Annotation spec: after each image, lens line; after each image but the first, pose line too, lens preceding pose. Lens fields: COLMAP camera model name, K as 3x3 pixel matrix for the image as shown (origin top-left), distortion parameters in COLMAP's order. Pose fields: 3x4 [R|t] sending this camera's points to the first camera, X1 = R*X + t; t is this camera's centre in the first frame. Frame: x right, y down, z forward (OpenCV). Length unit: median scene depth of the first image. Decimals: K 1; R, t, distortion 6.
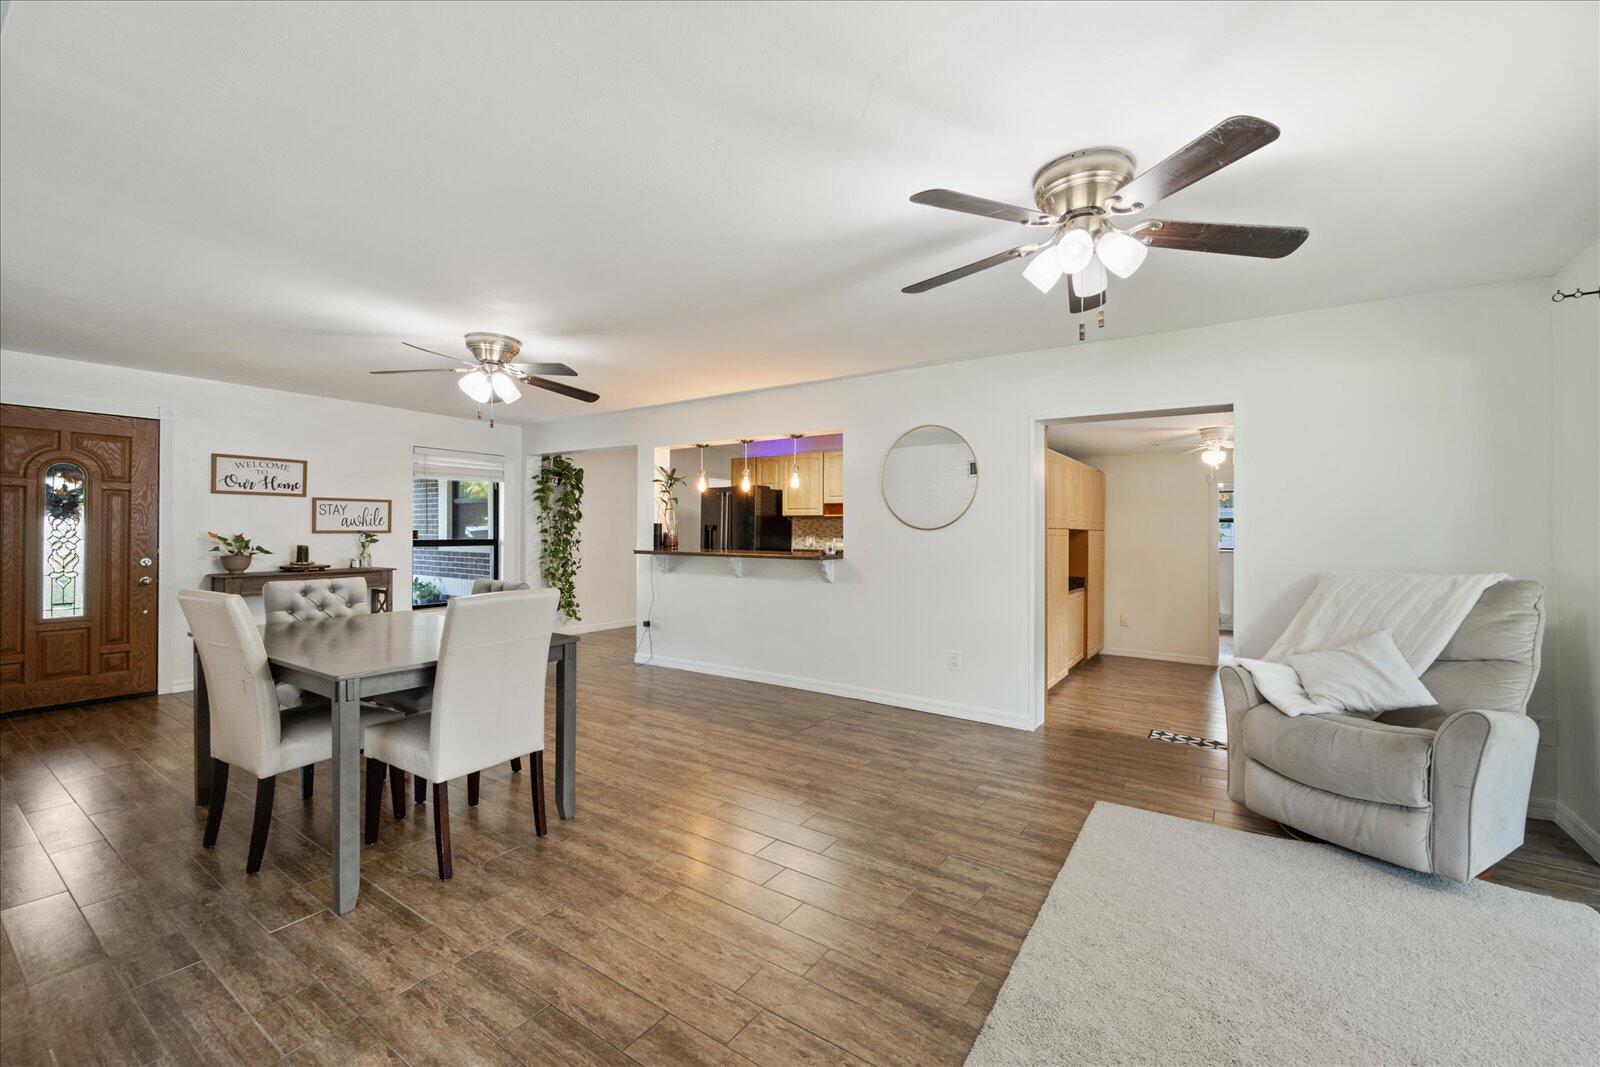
lens RADIAL K [[656.2, 0, 797.6], [0, 656.2, 530.1], [0, 0, 1]] dist [-0.001221, -0.000230]
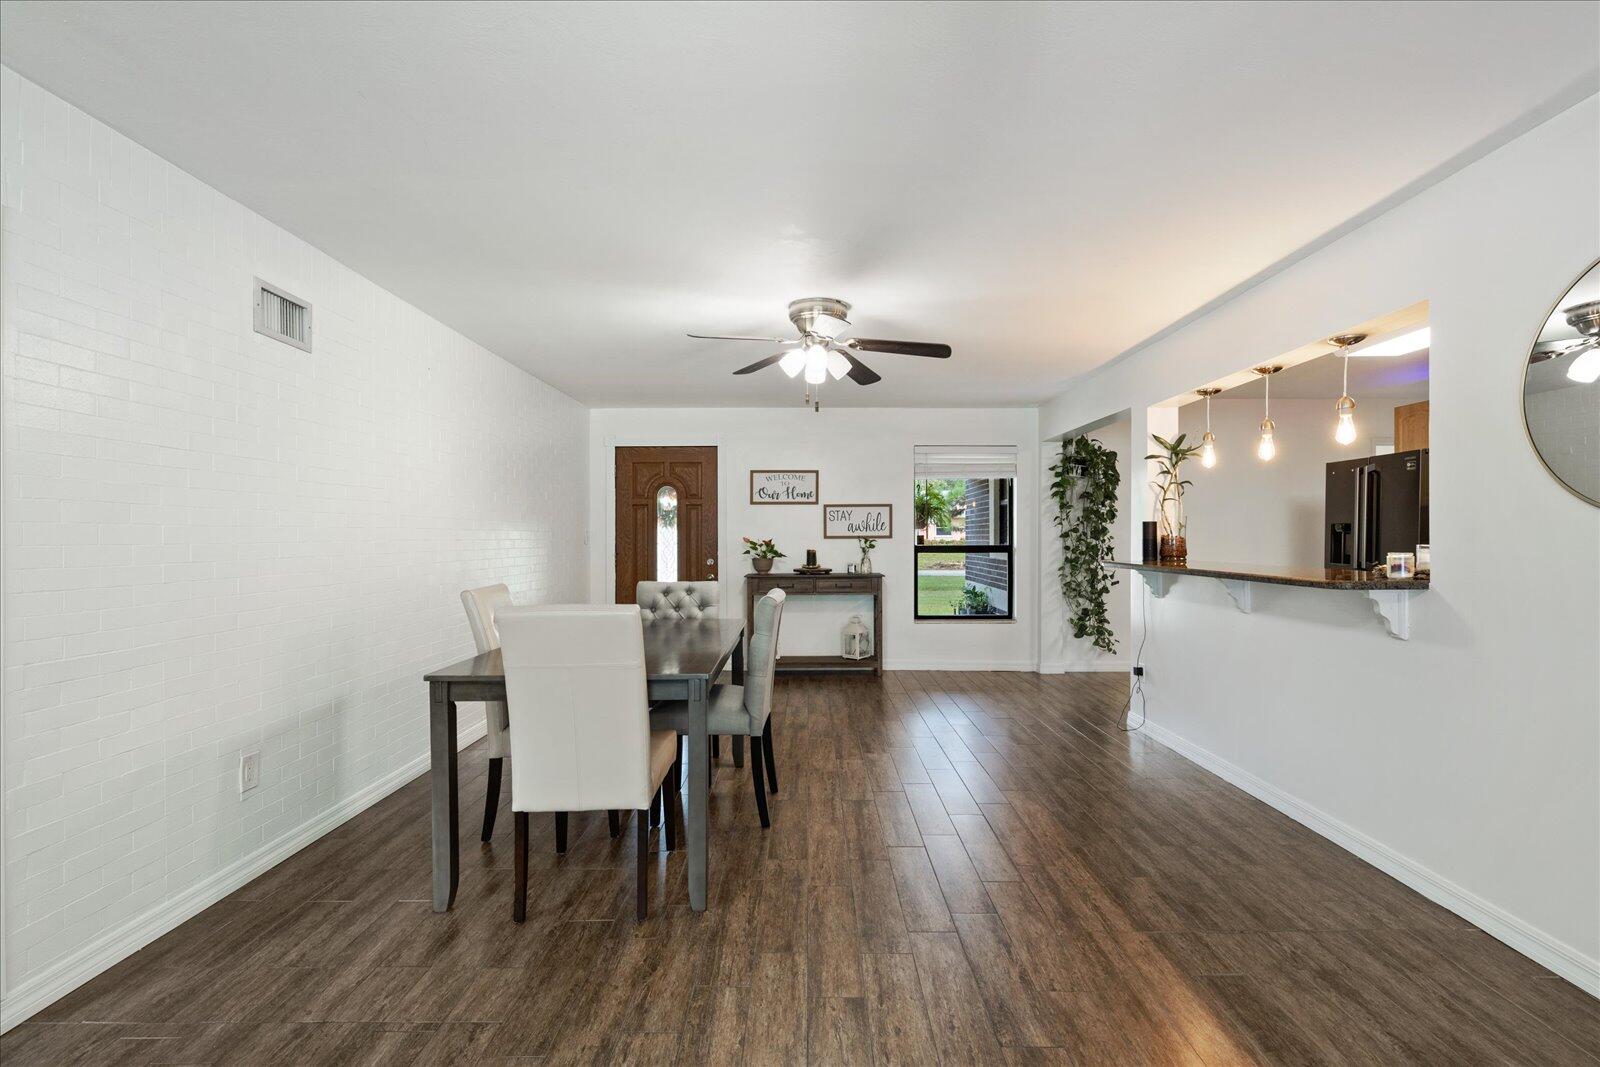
lens RADIAL K [[723.7, 0, 802.8], [0, 723.7, 547.4], [0, 0, 1]] dist [0.005606, -0.000654]
pose [[0.562238, 0.006145, -0.826952, 0.204800], [0.005454, 0.999923, 0.011139, 0.005757], [0.826957, -0.010773, 0.562162, 0.318453]]
